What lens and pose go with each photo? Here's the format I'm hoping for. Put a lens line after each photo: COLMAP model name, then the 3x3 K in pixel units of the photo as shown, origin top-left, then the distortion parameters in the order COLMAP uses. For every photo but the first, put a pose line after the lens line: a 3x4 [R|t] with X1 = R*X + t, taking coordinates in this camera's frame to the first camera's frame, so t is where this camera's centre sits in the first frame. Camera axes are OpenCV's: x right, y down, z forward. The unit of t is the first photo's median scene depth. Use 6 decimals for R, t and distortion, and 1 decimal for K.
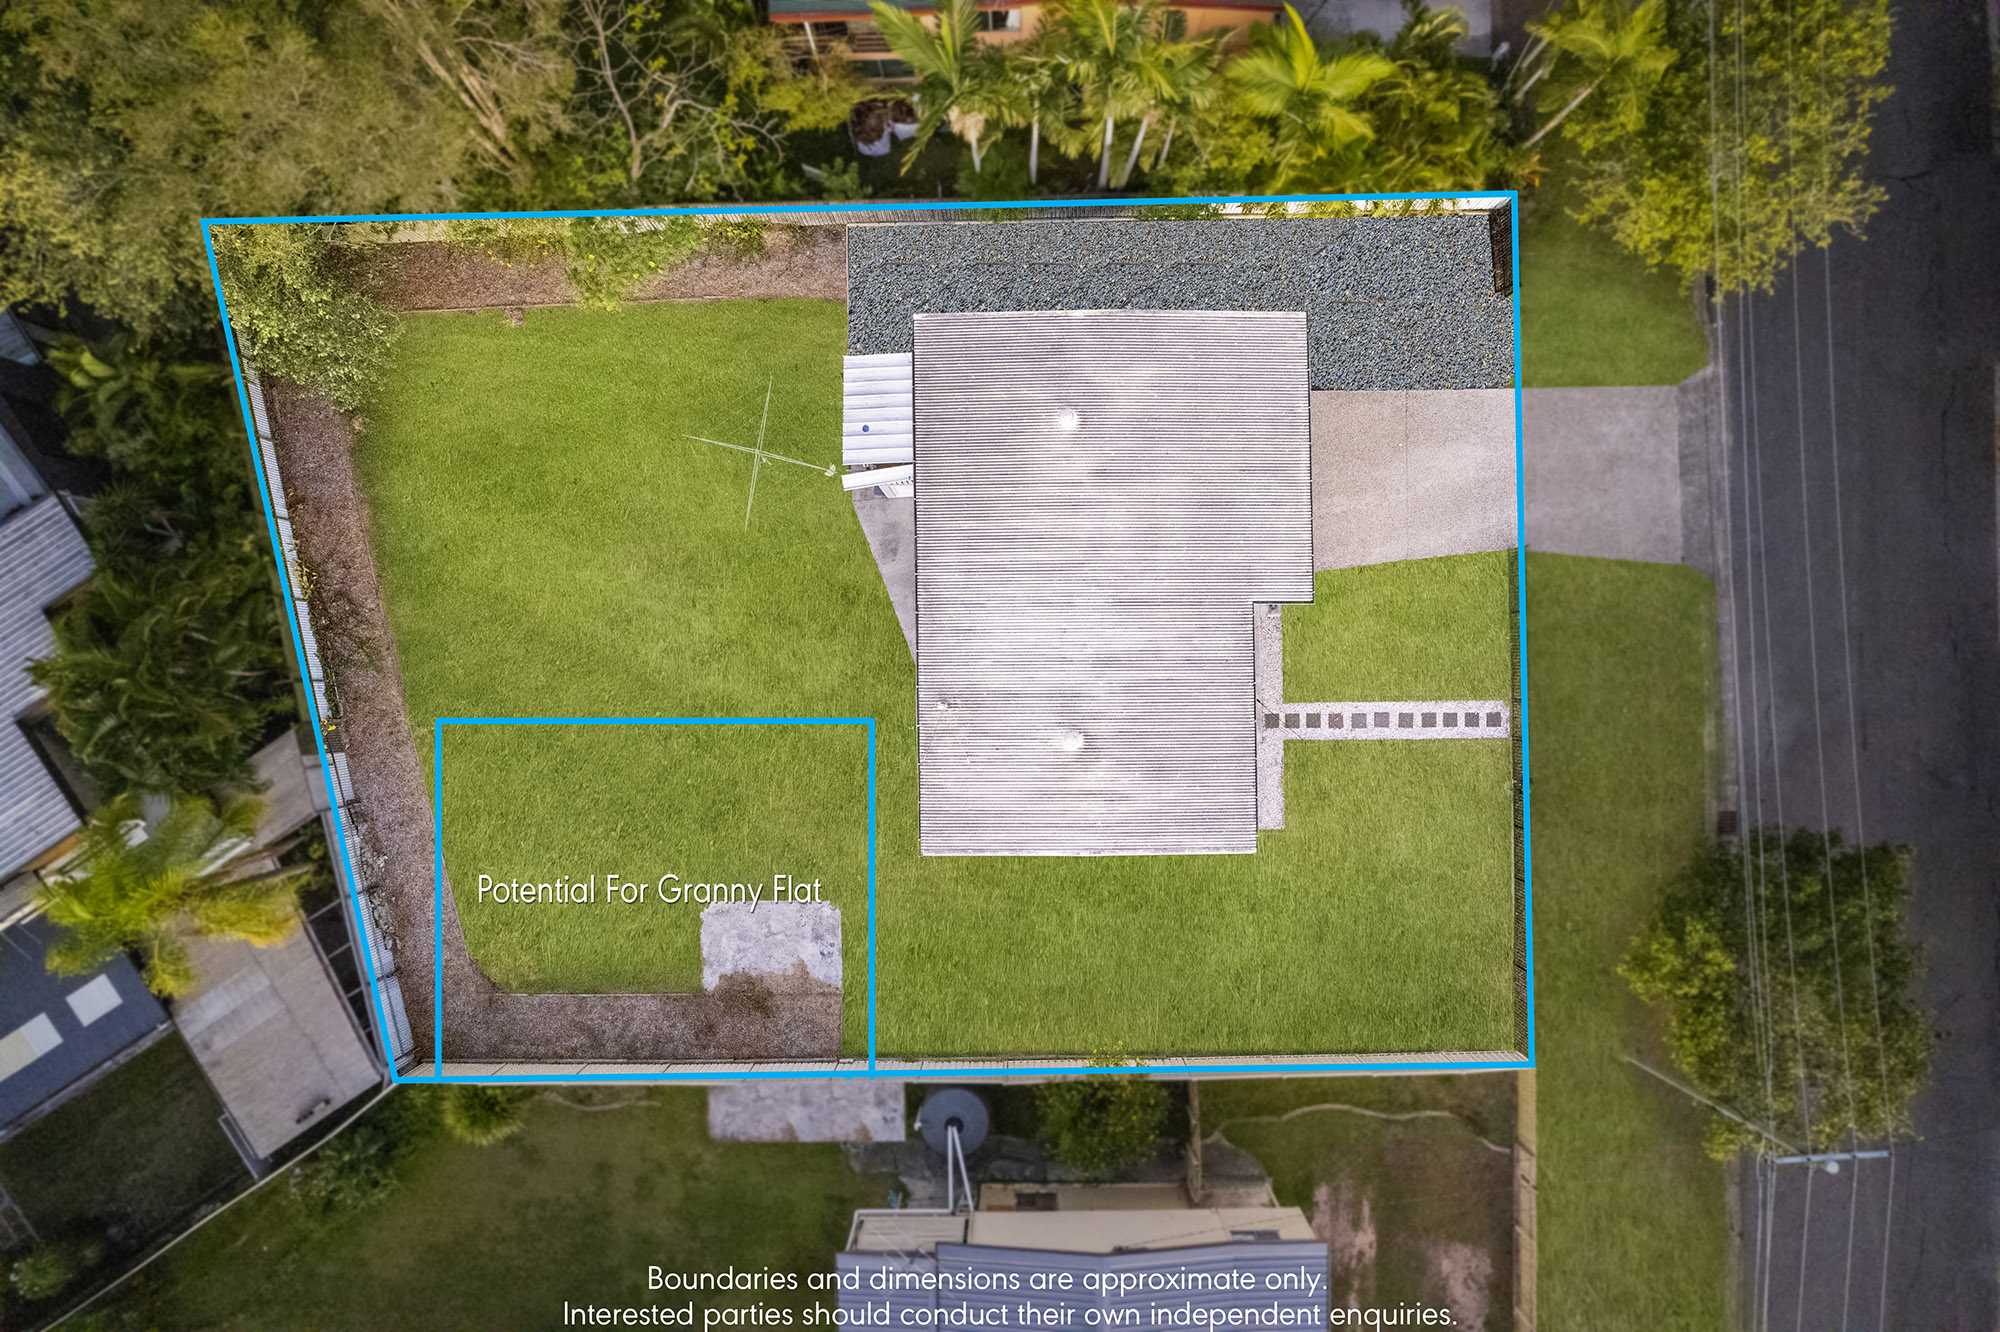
lens RADIAL K [[1282.0, 0, 1000.0], [0, 1282.0, 666.0], [0, 0, 1]] dist [-0.047065, -0.000915]
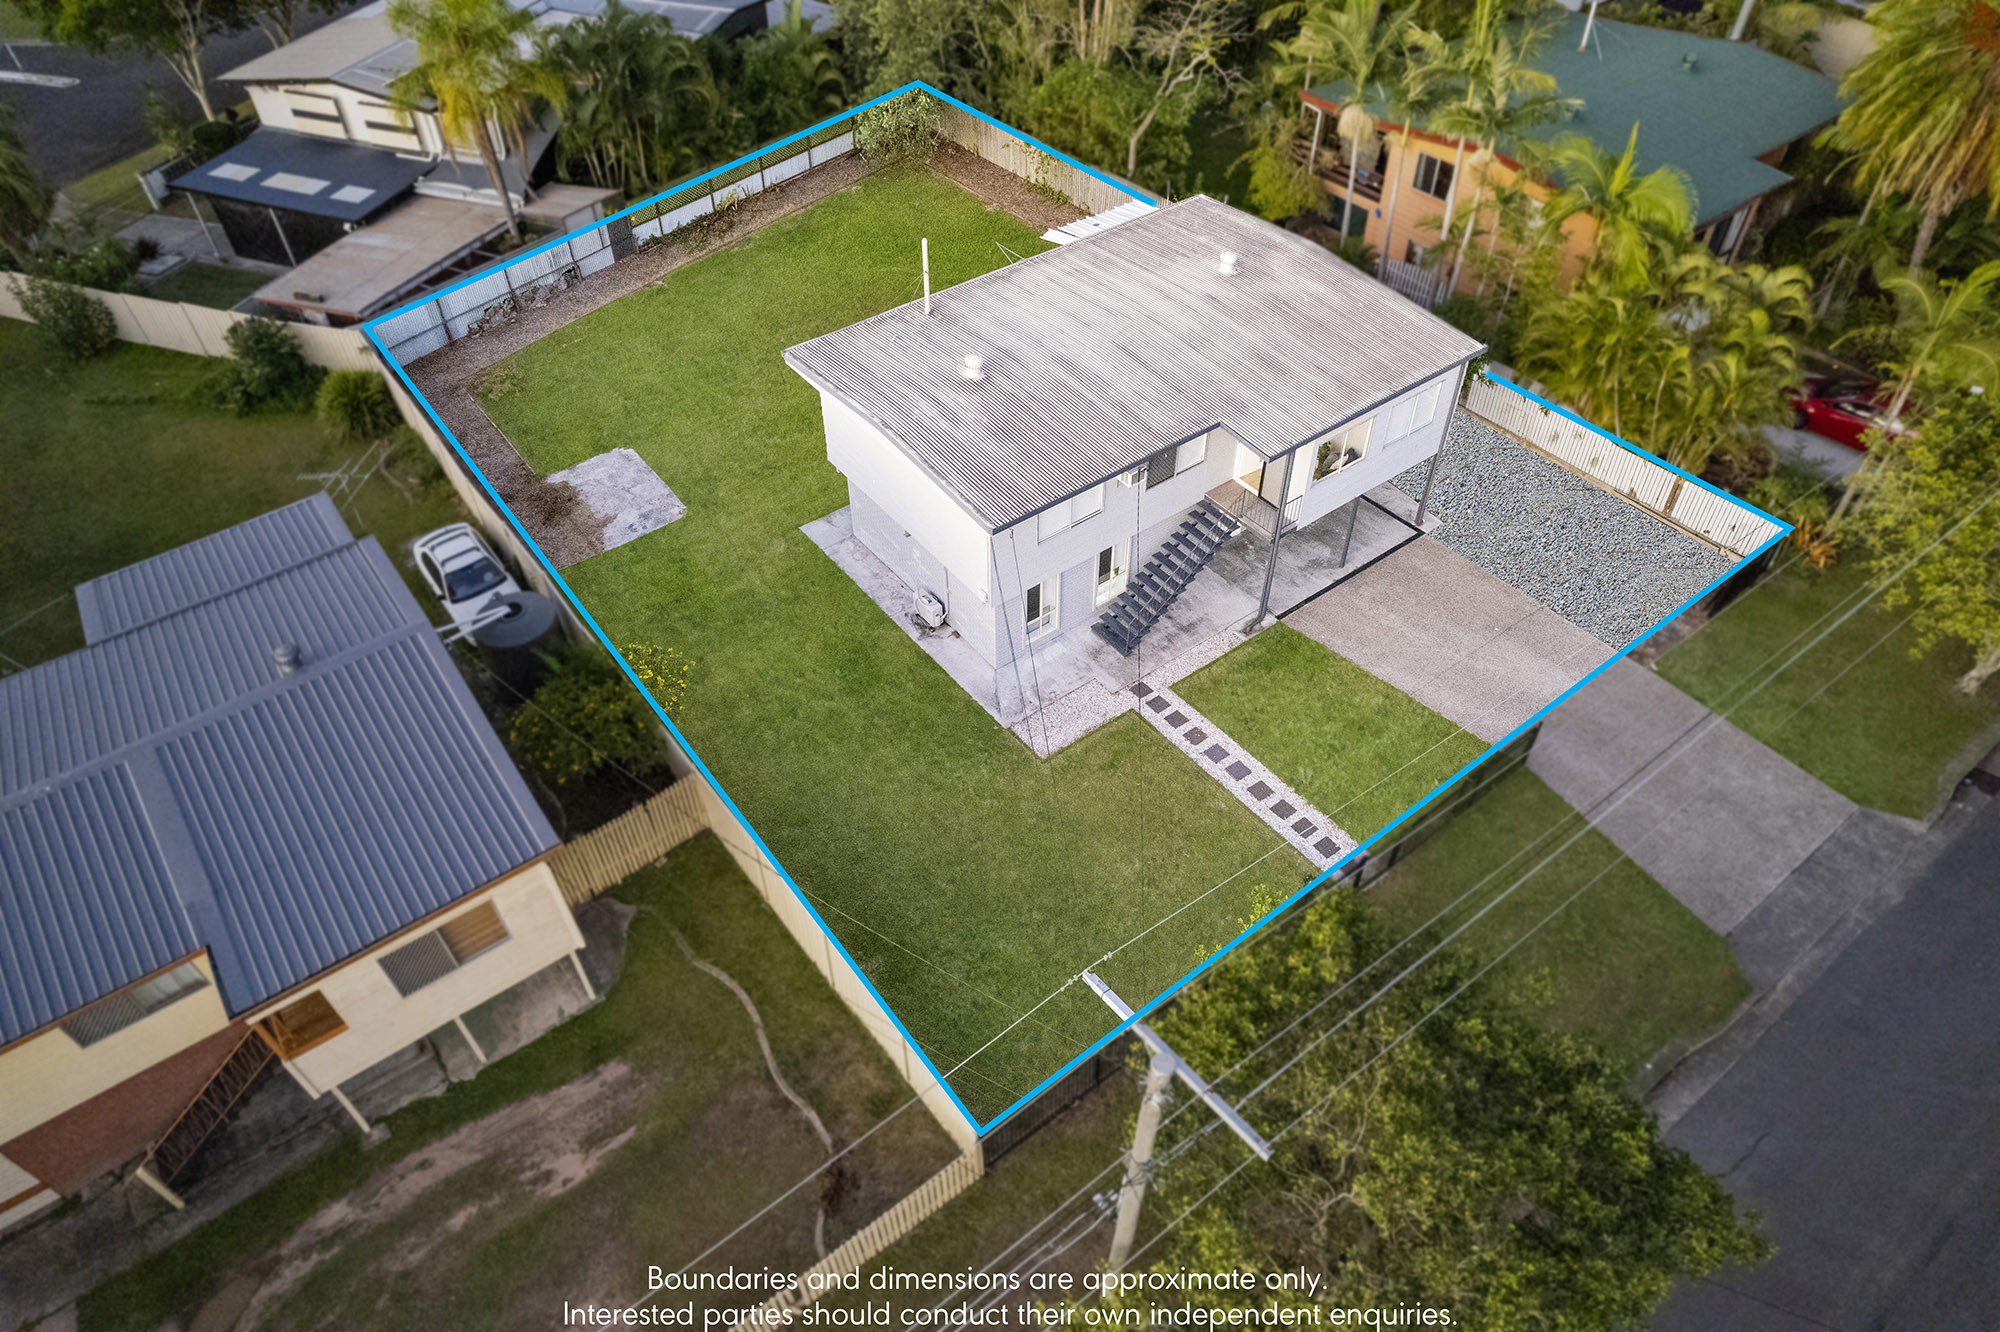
lens RADIAL K [[1264.6, 0, 1000.0], [0, 1264.6, 666.0], [0, 0, 1]] dist [-0.036734, 0.000554]
pose [[0.589981, 0.580000, -0.561714, 0.597145], [-0.807337, 0.433574, -0.400276, 0.424814], [0.011384, 0.689648, 0.724056, 0.420014]]
